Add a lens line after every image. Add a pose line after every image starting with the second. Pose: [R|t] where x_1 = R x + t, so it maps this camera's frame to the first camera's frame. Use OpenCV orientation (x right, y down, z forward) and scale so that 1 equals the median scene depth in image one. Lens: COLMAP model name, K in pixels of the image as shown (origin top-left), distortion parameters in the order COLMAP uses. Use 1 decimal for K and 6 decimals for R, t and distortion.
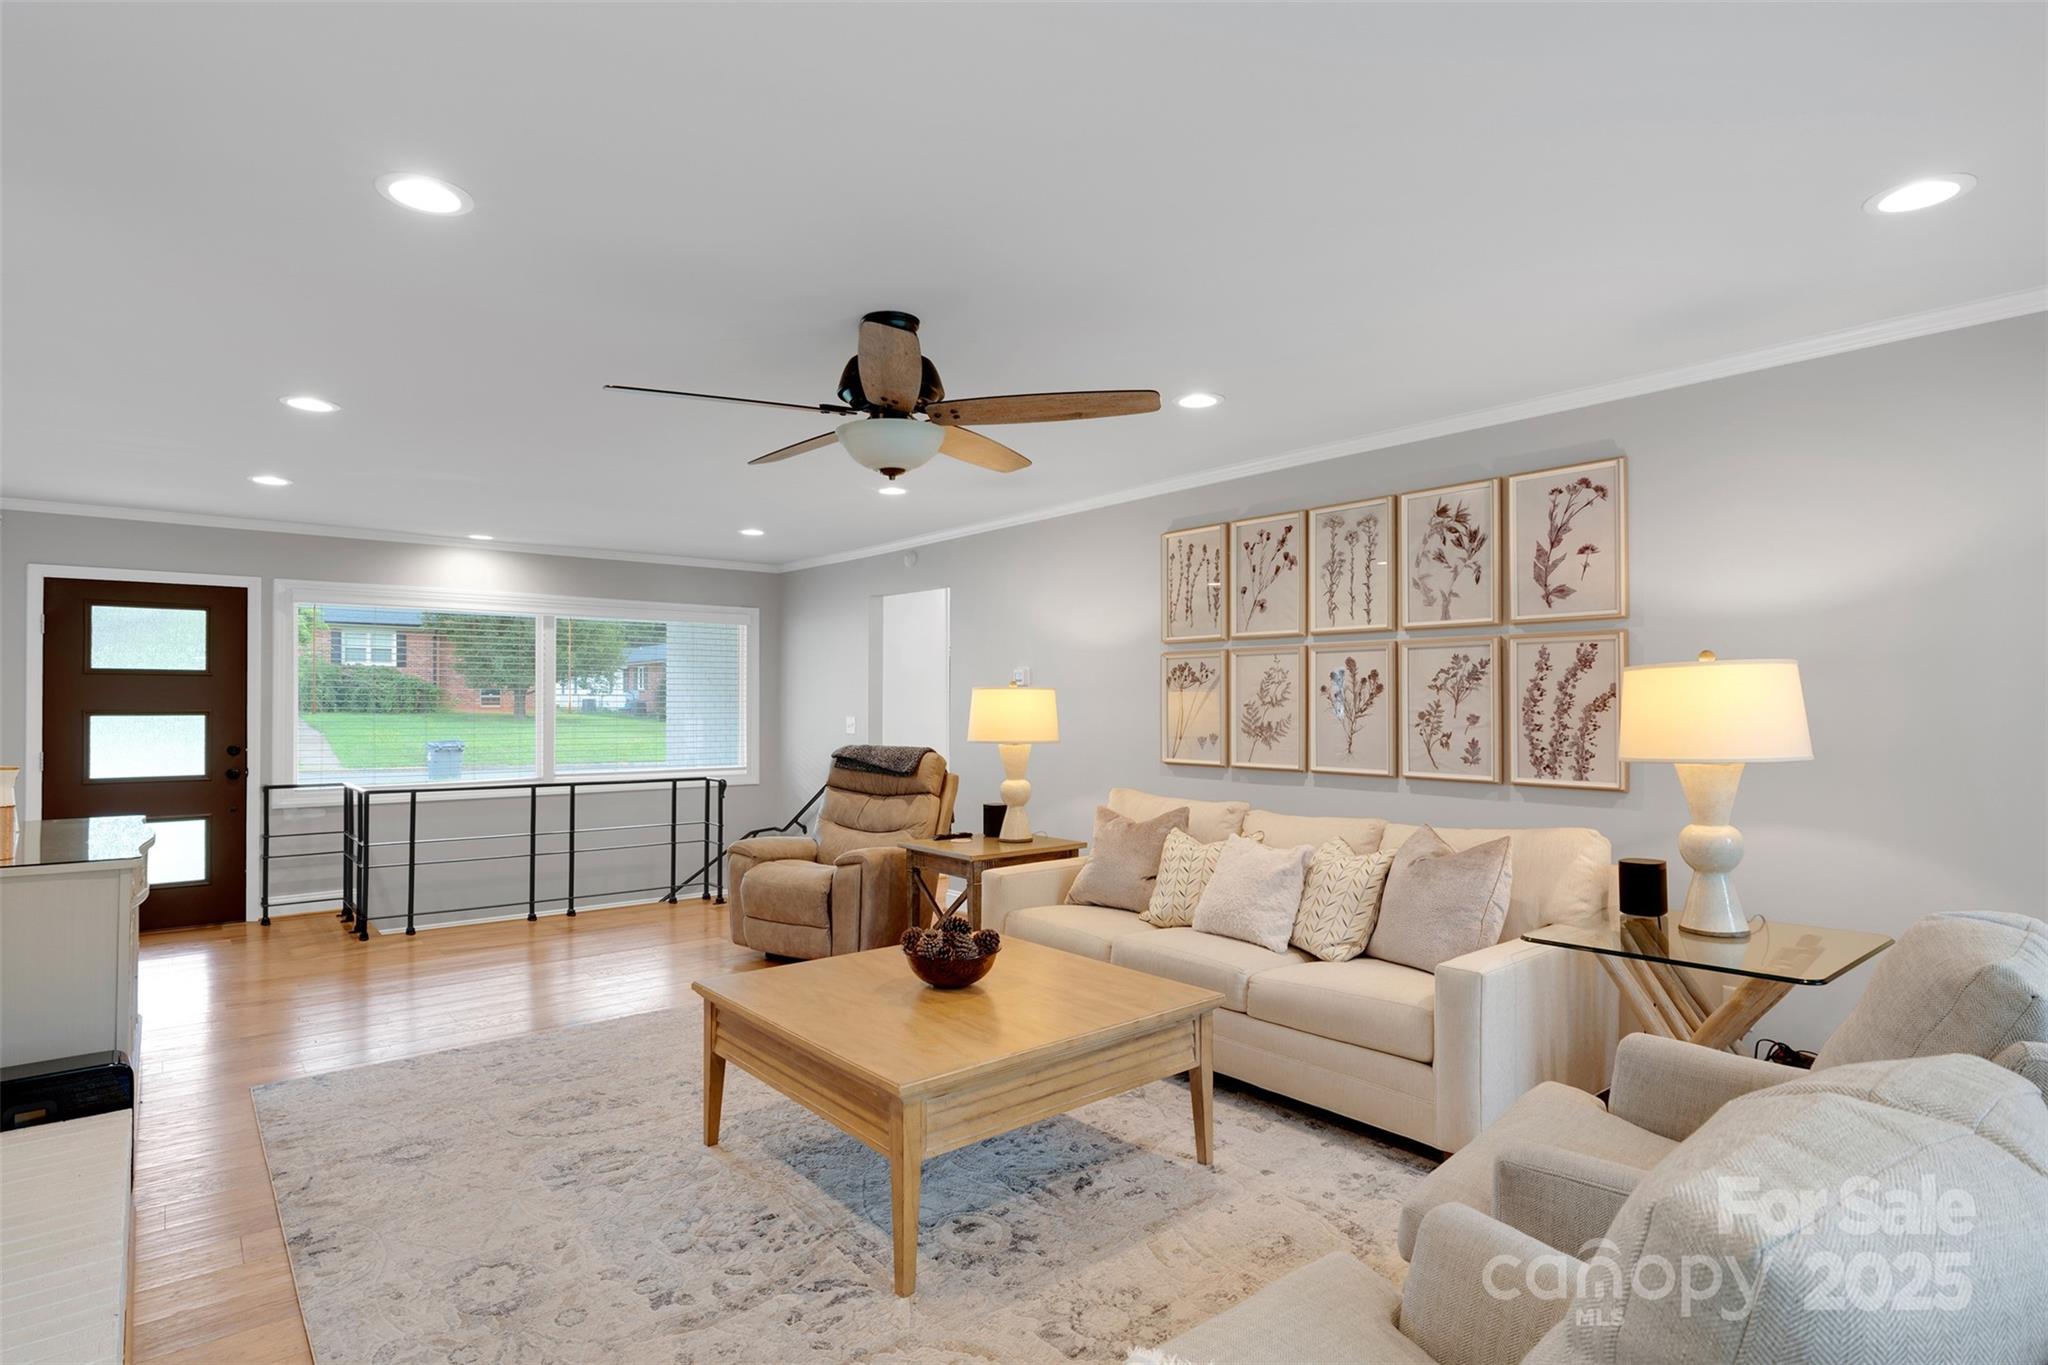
lens RADIAL K [[1053.3, 0, 1003.6], [0, 1053.3, 694.7], [0, 0, 1]] dist [-0.004753, 0.000258]
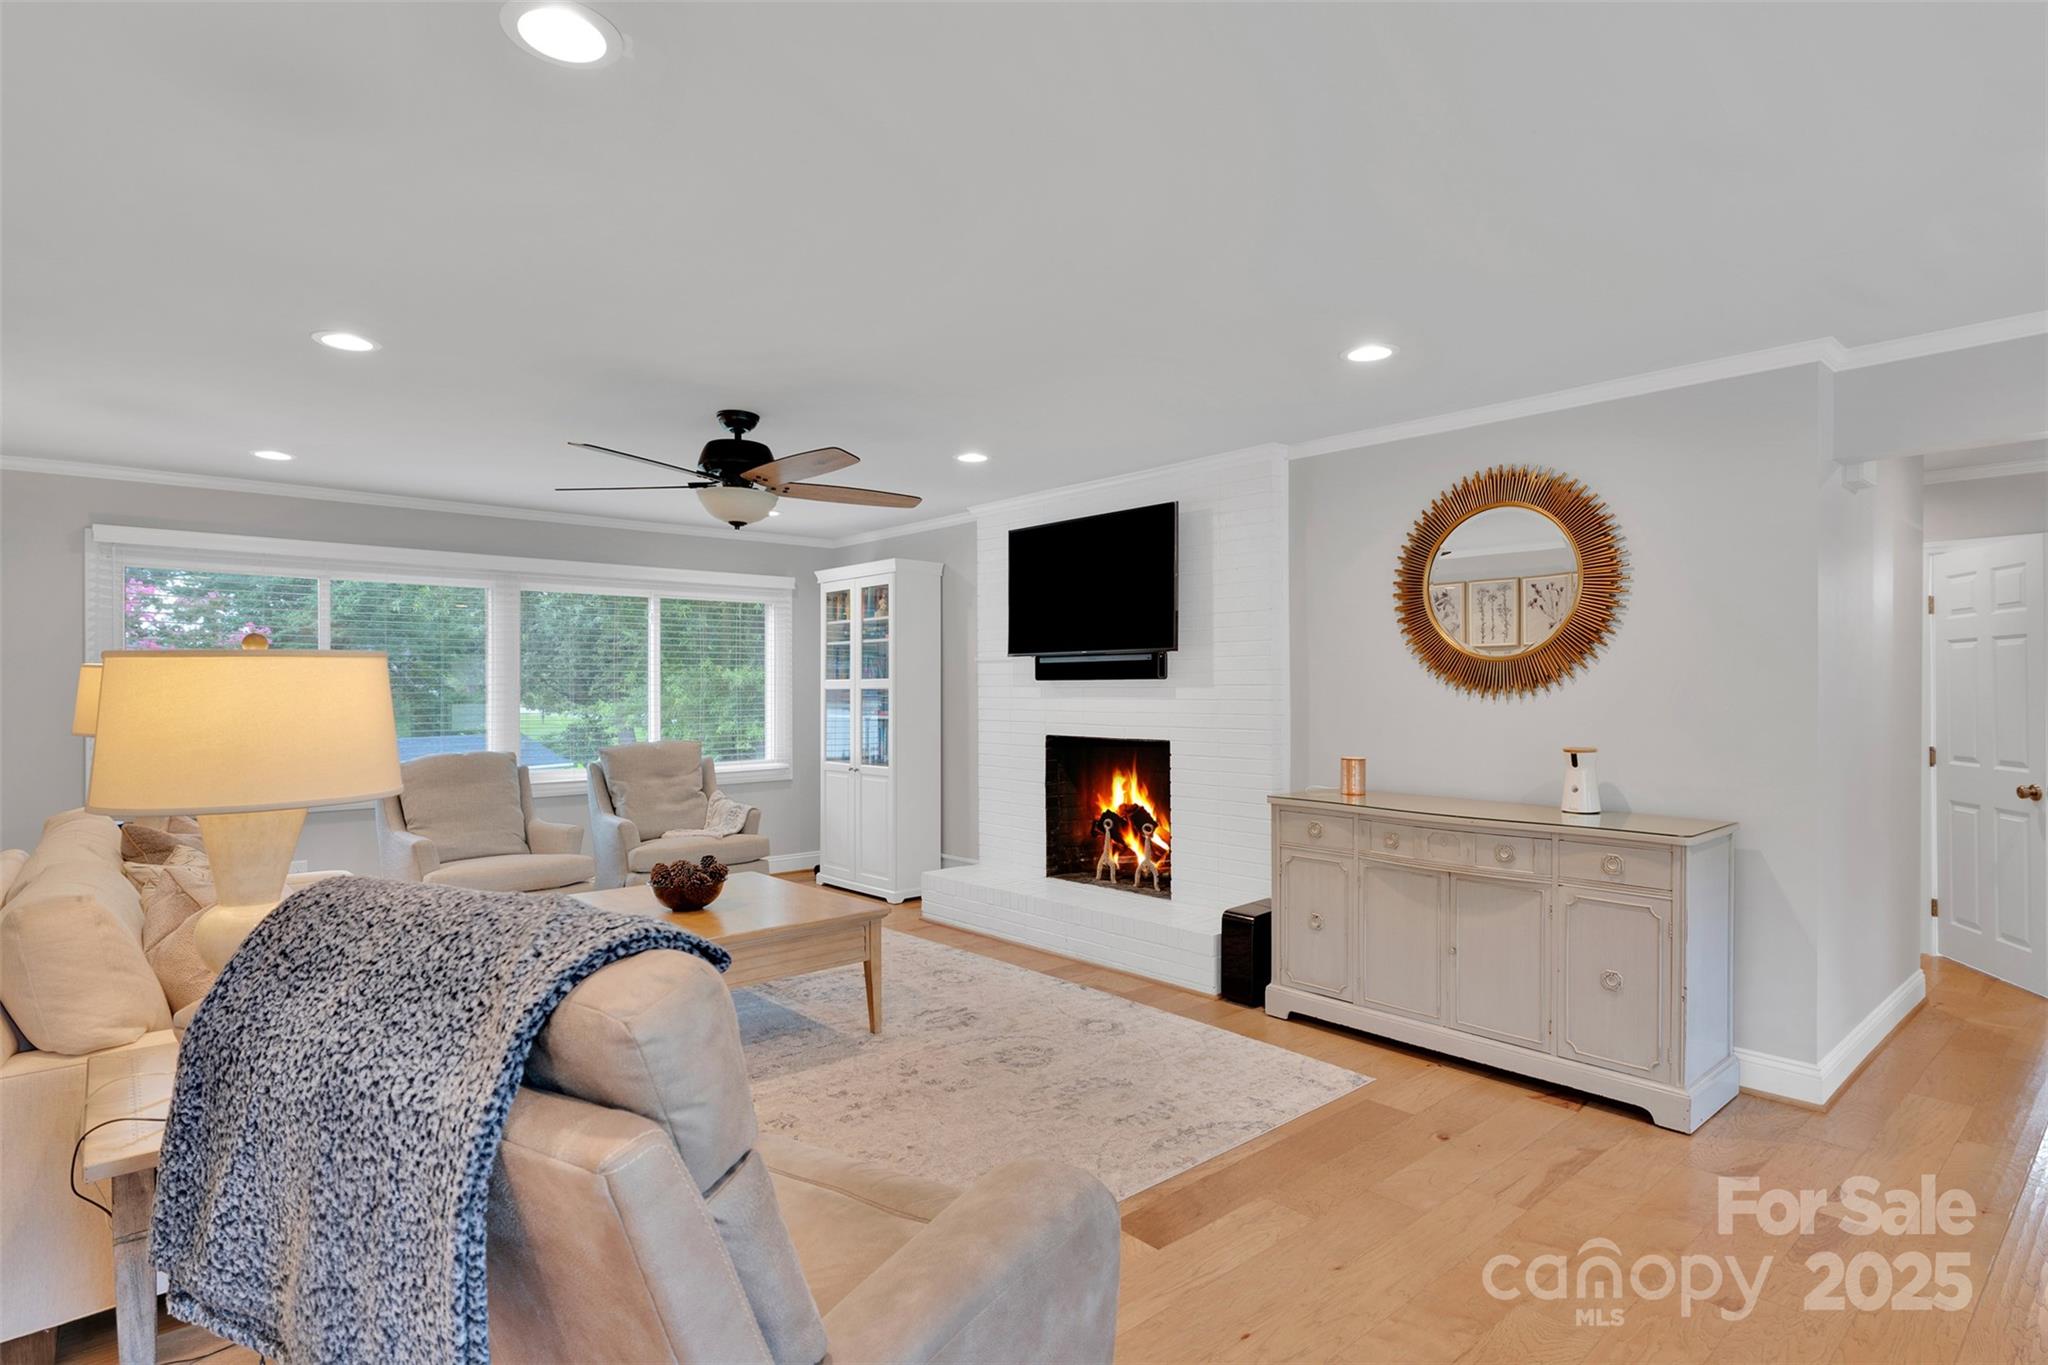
lens RADIAL K [[1053.3, 0, 1023.2], [0, 1053.3, 694.7], [0, 0, 1]] dist [-0.004753, 0.000258]
pose [[-0.998846, 0.001733, -0.047995, -0.300535], [0.001798, 0.999998, -0.001308, 0.010957], [0.047993, -0.001393, -0.998847, 1.741177]]
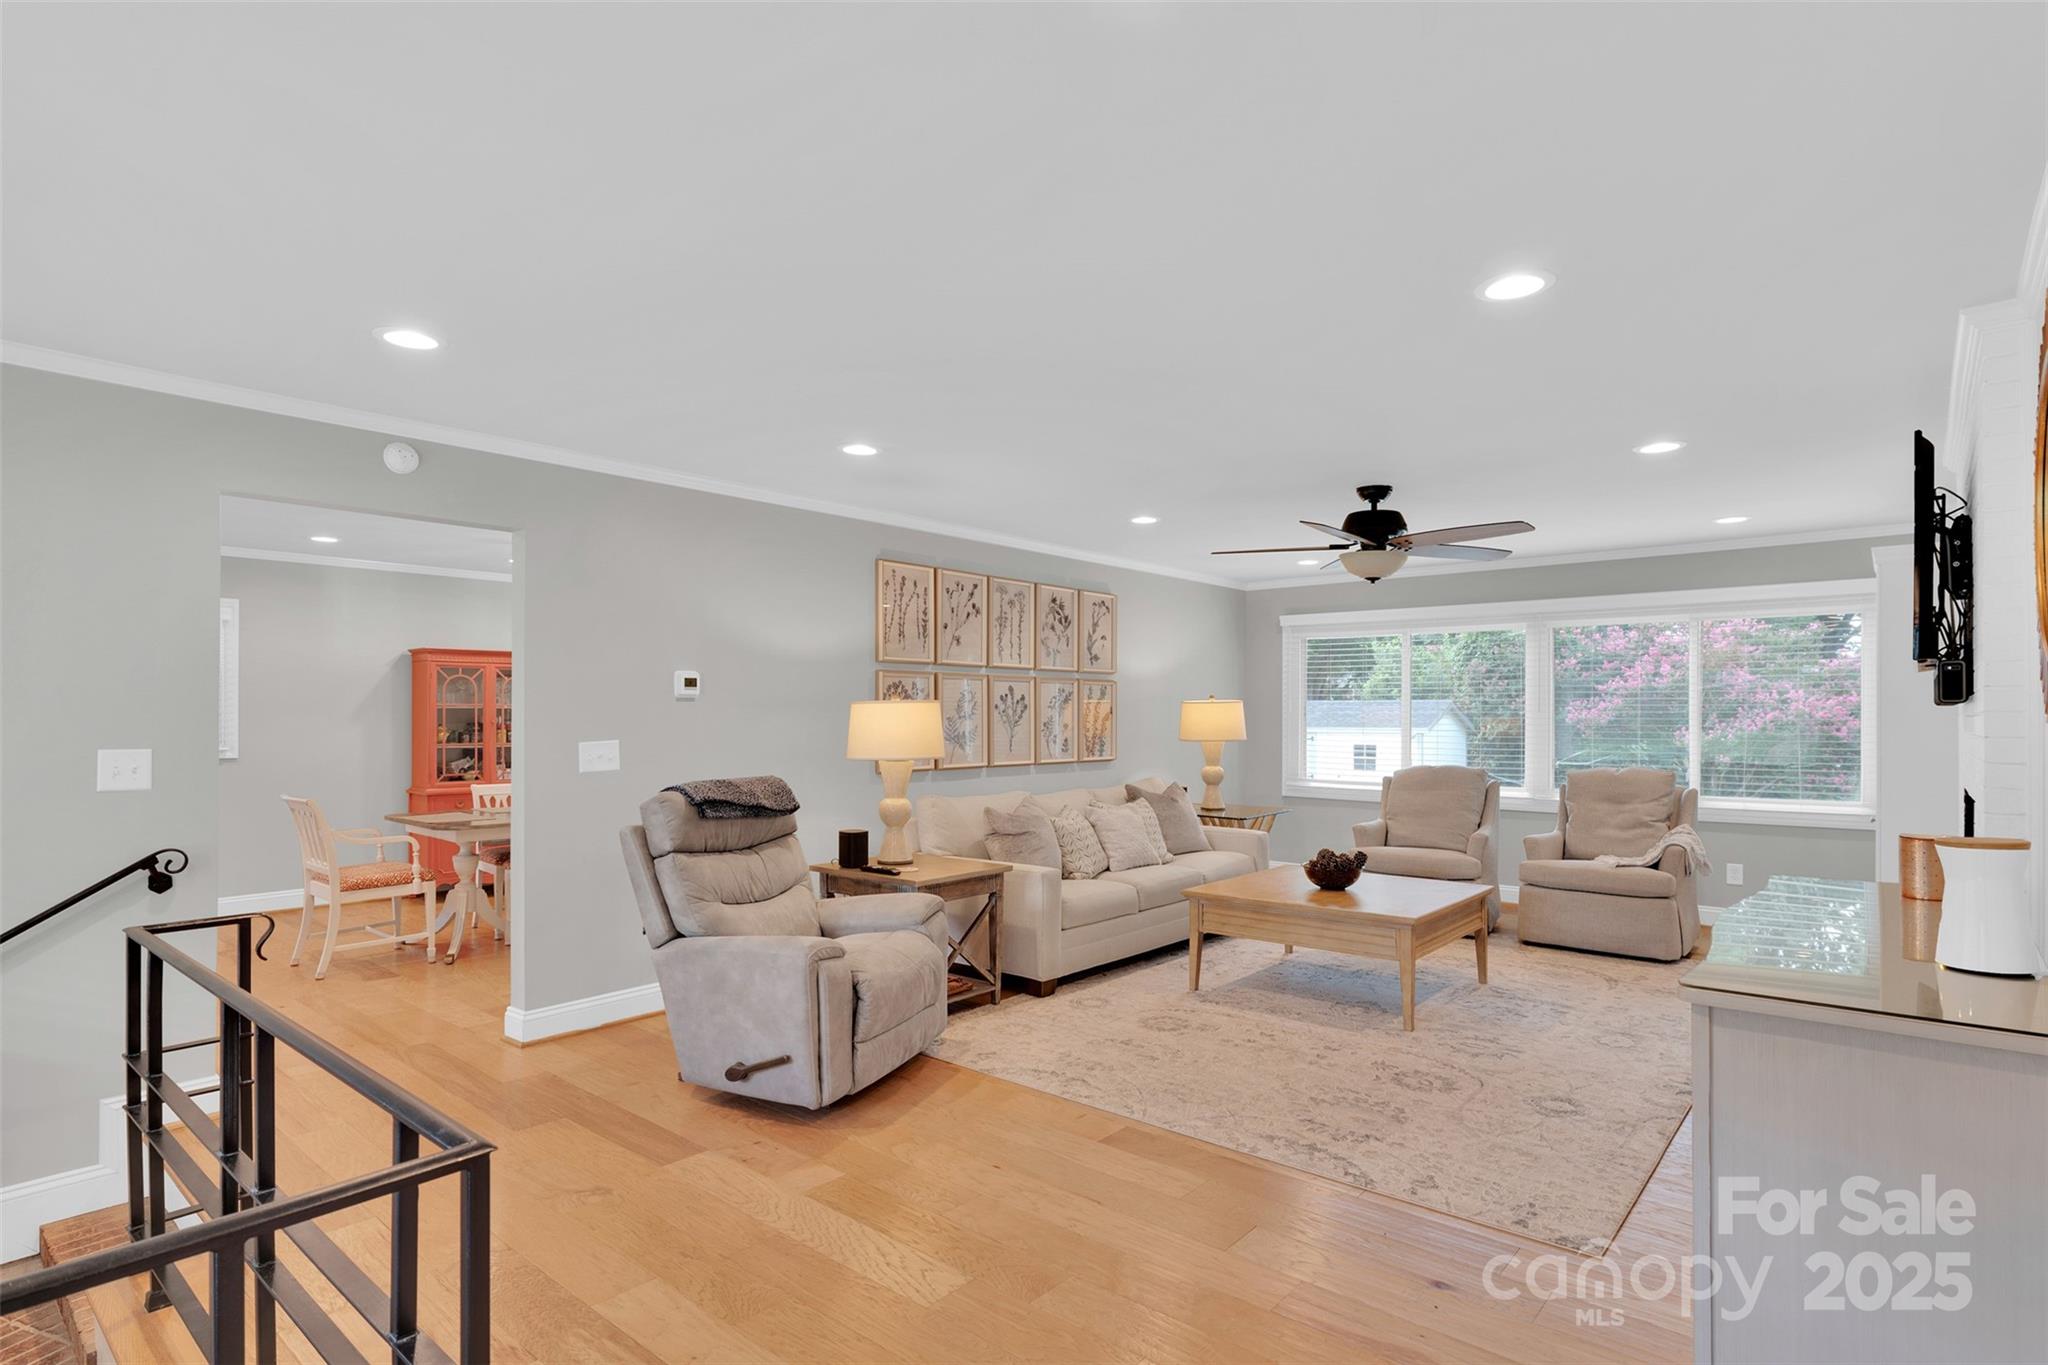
lens RADIAL K [[1053.3, 0, 1024.2], [0, 1053.3, 713.9], [0, 0, 1]] dist [-0.004753, 0.000258]
pose [[-0.184880, -0.000387, 0.982761, -1.190291], [-0.009080, 0.999958, -0.001314, 0.006155], [-0.982719, -0.009166, -0.184875, 1.342587]]
